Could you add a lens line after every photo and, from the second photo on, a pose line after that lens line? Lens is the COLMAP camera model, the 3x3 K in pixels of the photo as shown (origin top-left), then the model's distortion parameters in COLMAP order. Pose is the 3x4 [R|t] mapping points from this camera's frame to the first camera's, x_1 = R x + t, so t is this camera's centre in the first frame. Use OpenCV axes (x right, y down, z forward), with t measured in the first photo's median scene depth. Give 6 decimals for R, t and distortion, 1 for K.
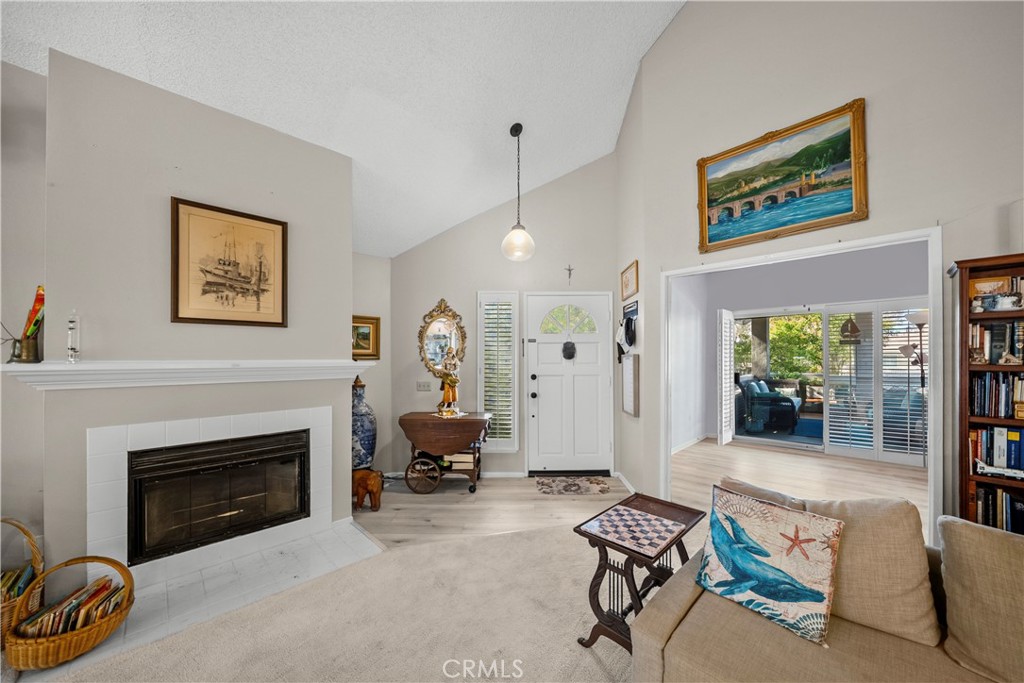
lens RADIAL K [[365.8, 0, 514.2], [0, 365.8, 358.4], [0, 0, 1]] dist [-0.000824, -0.000181]
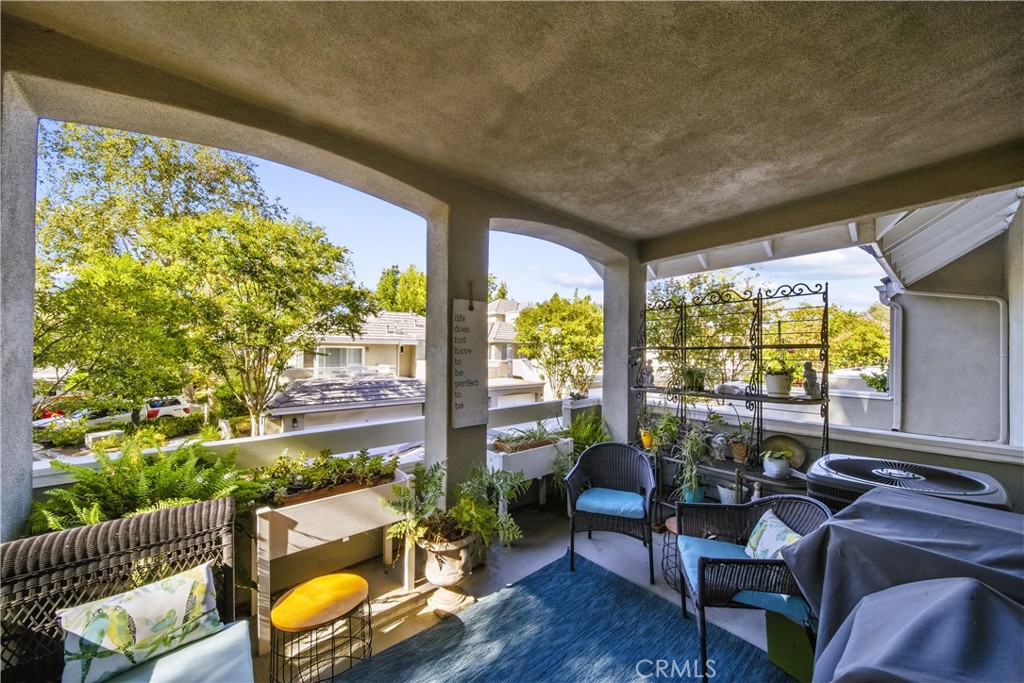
lens RADIAL K [[361.3, 0, 517.0], [0, 361.3, 344.2], [0, 0, 1]] dist [-0.001612, -0.000372]
pose [[0.087744, 0.026420, 0.995793, 0.611204], [-0.007862, 0.999635, -0.025829, -0.014532], [-0.996112, -0.005562, 0.087920, 0.841361]]
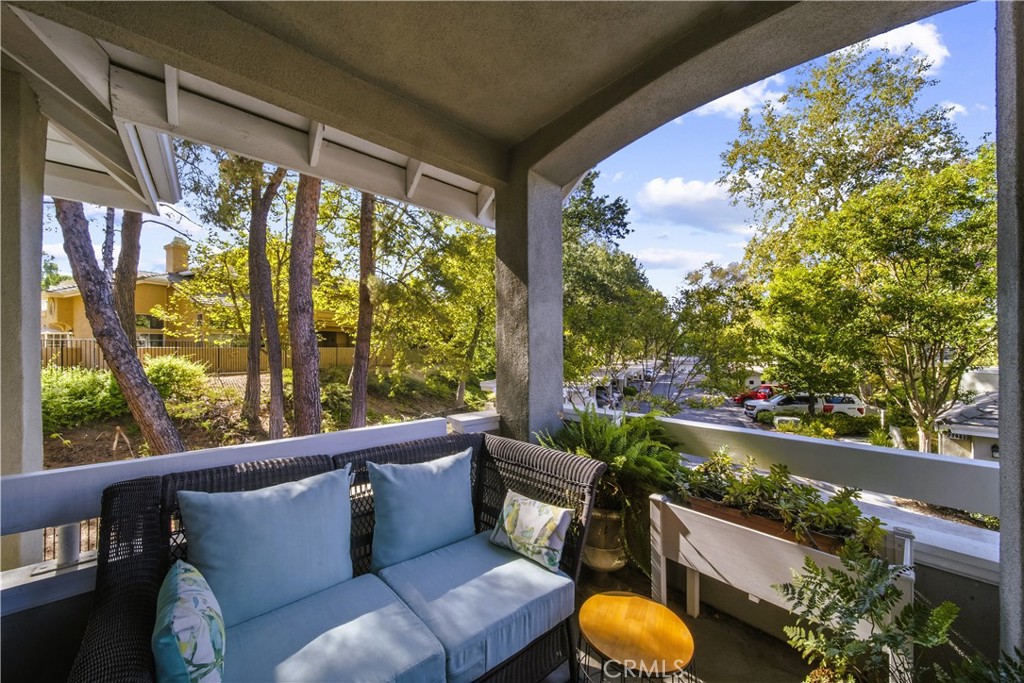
lens RADIAL K [[360.5, 0, 513.7], [0, 360.5, 346.7], [0, 0, 1]] dist [-0.001700, -0.000578]
pose [[0.998128, 0.000850, -0.061150, 0.741784], [-0.001507, 0.999942, -0.010684, -0.000804], [0.061137, 0.010756, 0.998071, 0.809142]]
